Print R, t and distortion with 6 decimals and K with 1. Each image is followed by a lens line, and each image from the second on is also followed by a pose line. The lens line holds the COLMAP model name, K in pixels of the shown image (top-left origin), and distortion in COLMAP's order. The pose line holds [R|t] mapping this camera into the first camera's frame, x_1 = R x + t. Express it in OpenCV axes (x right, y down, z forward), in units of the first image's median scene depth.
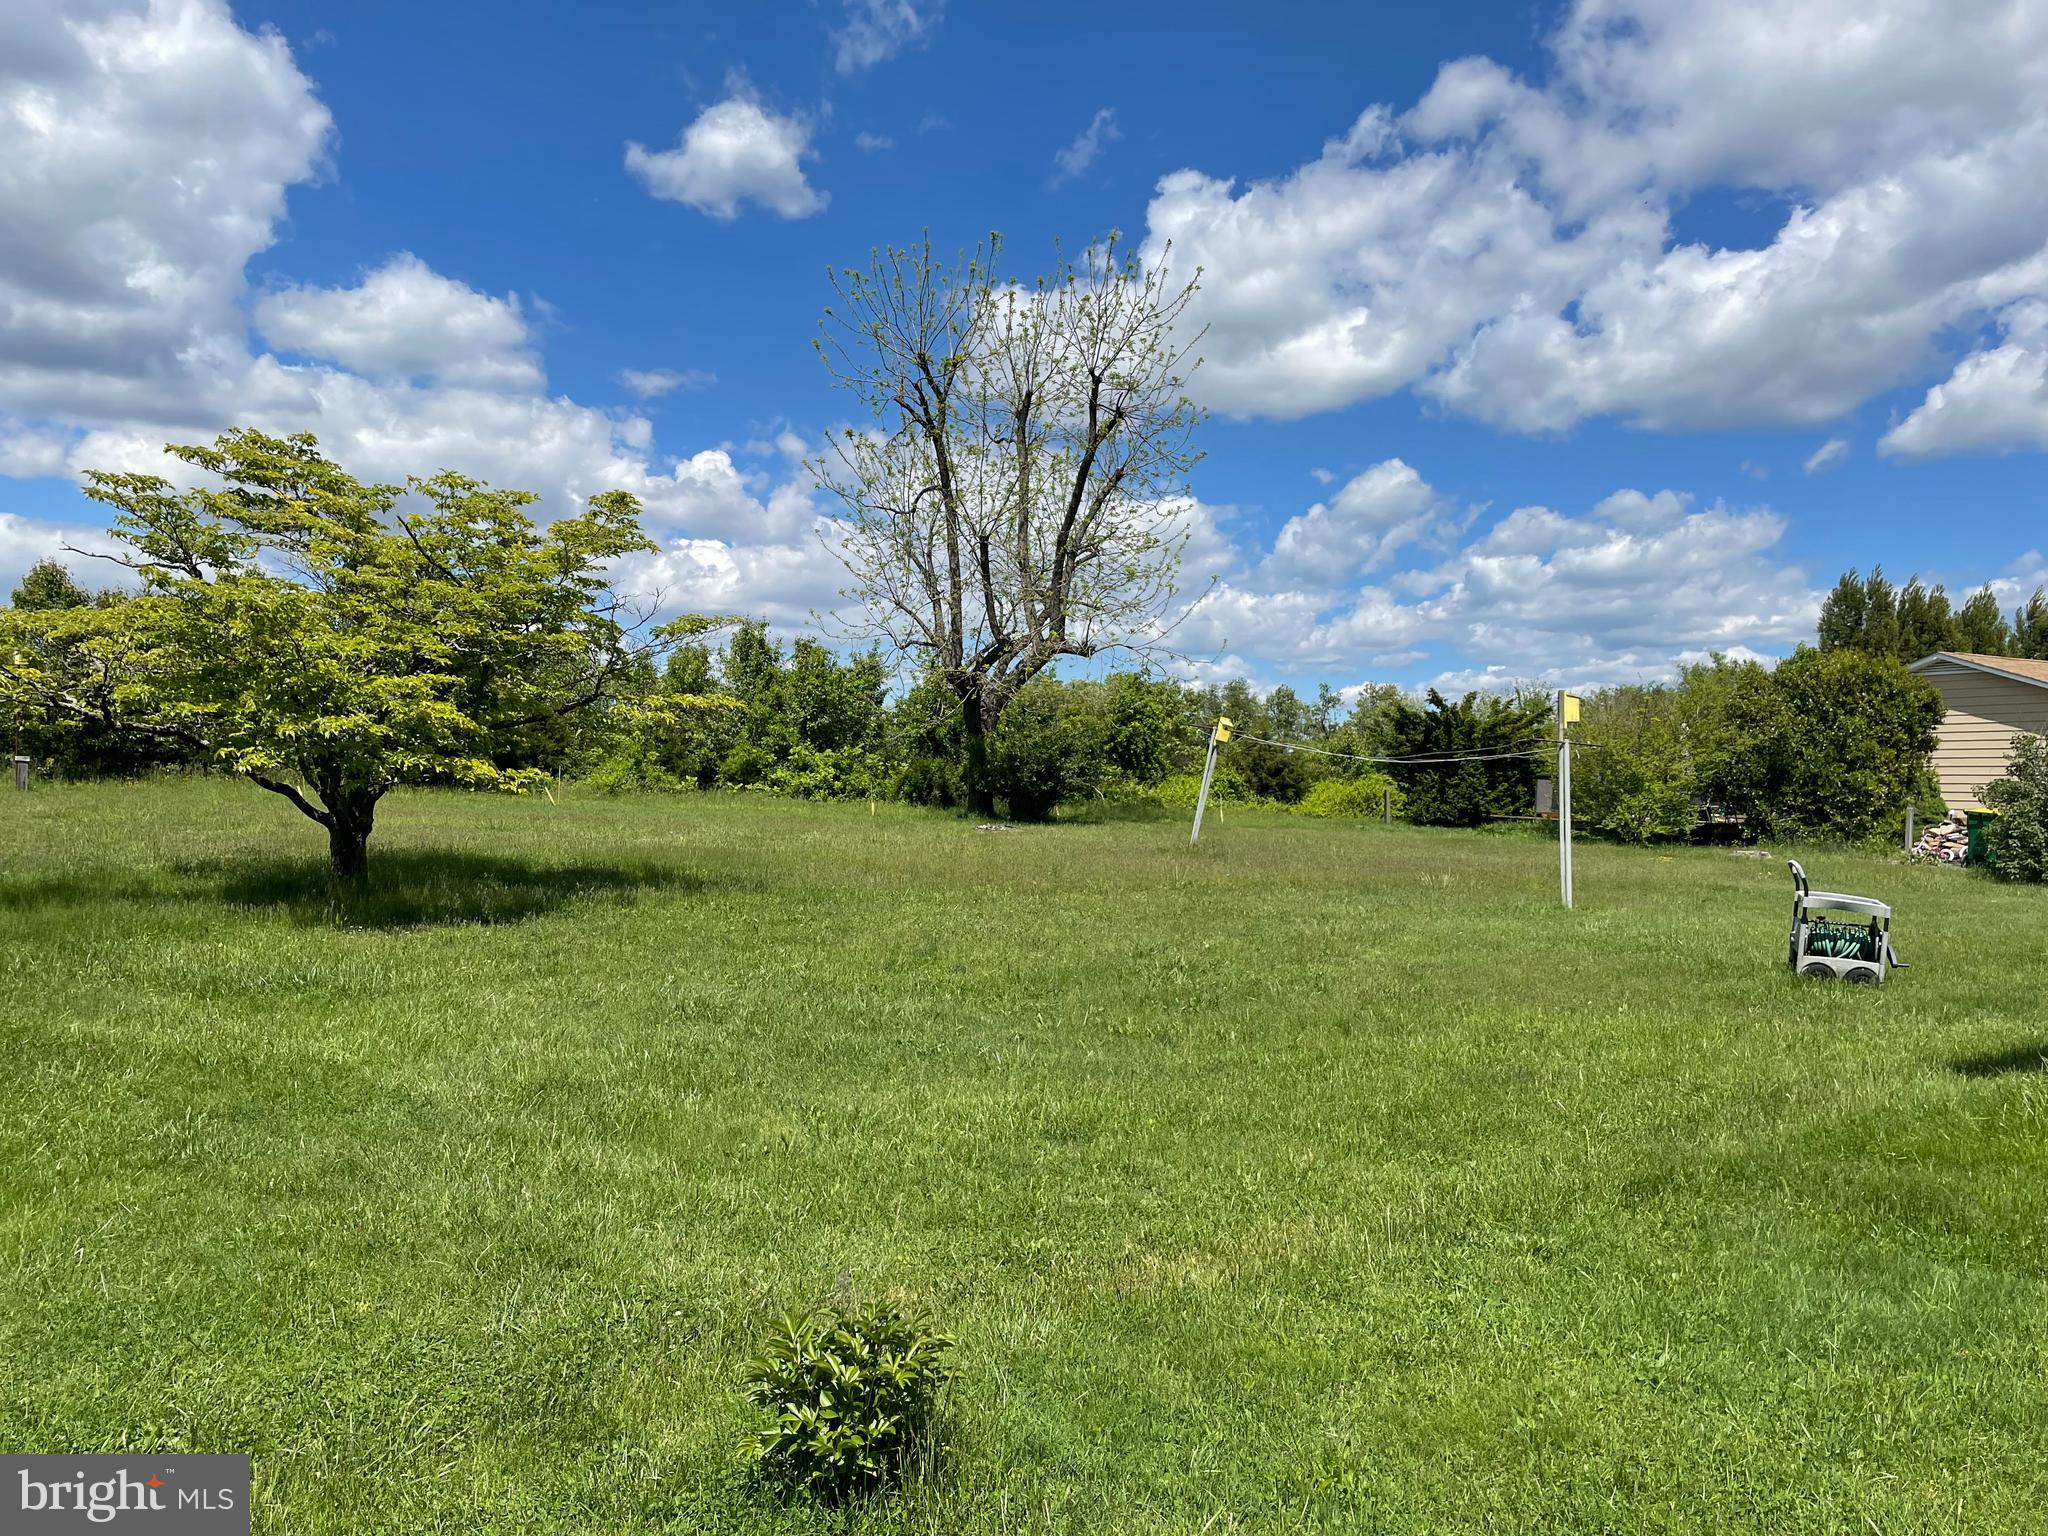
lens RADIAL K [[1552.9, 0, 1012.7], [0, 1552.9, 776.0], [0, 0, 1]] dist [0.059894, -0.068067]
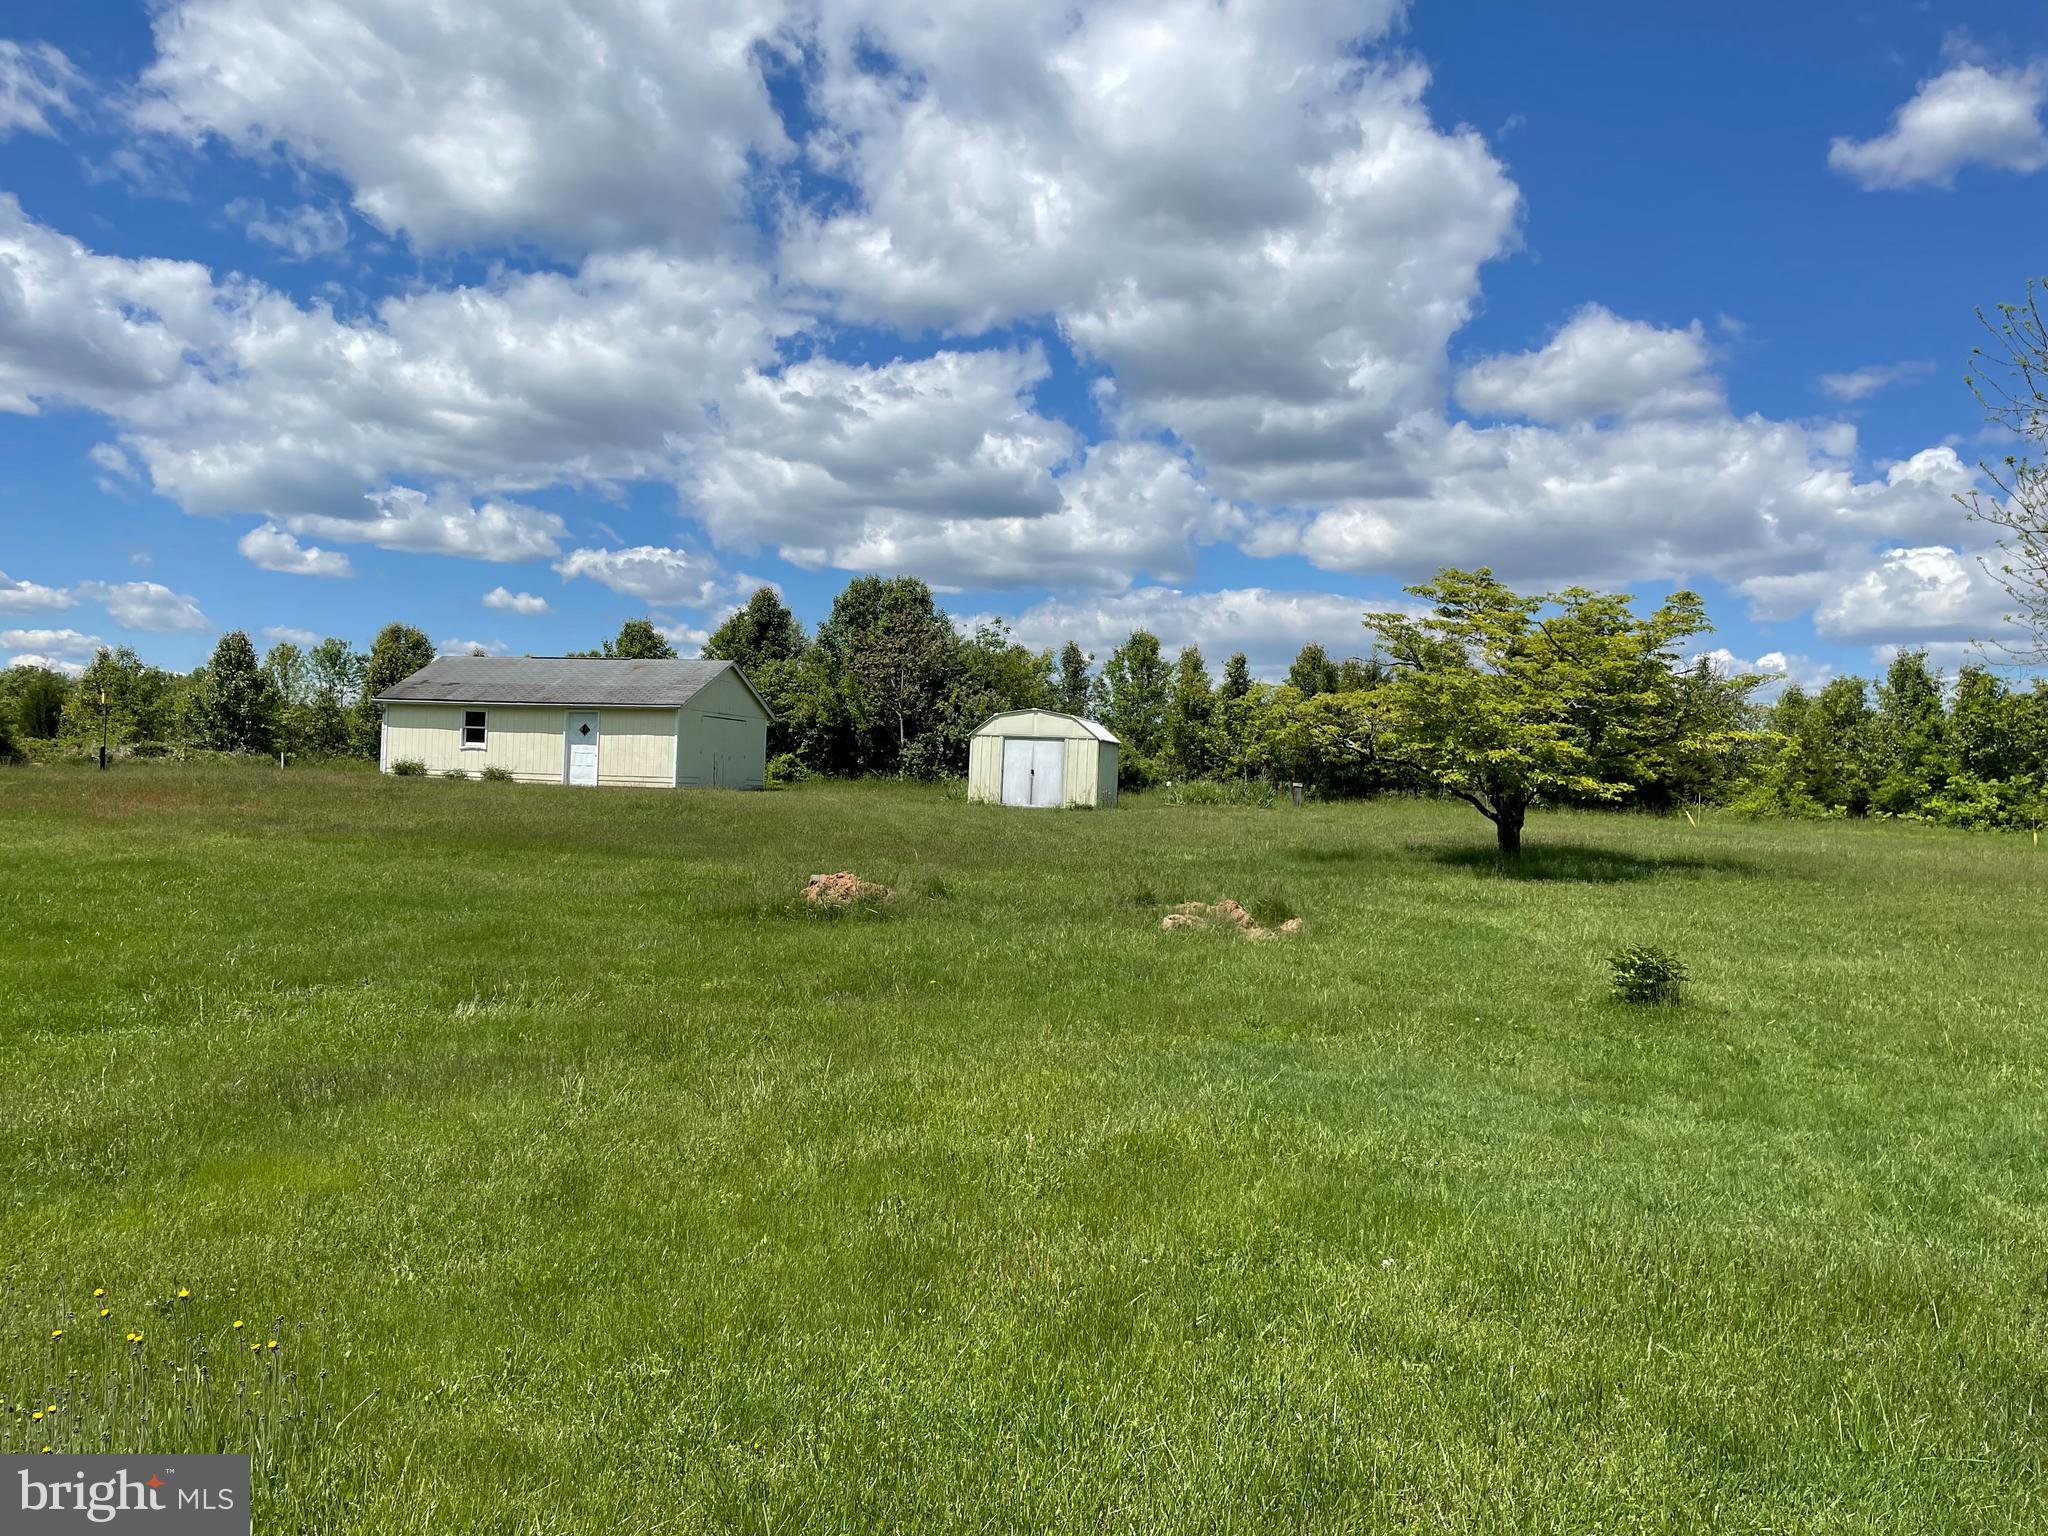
lens RADIAL K [[1552.9, 0, 1018.1], [0, 1552.9, 749.9], [0, 0, 1]] dist [0.059894, -0.068067]
pose [[0.752161, -0.013986, -0.658831, 0.073123], [-0.012166, 0.999310, -0.035104, 0.006837], [0.658868, 0.034419, 0.751471, -0.153932]]
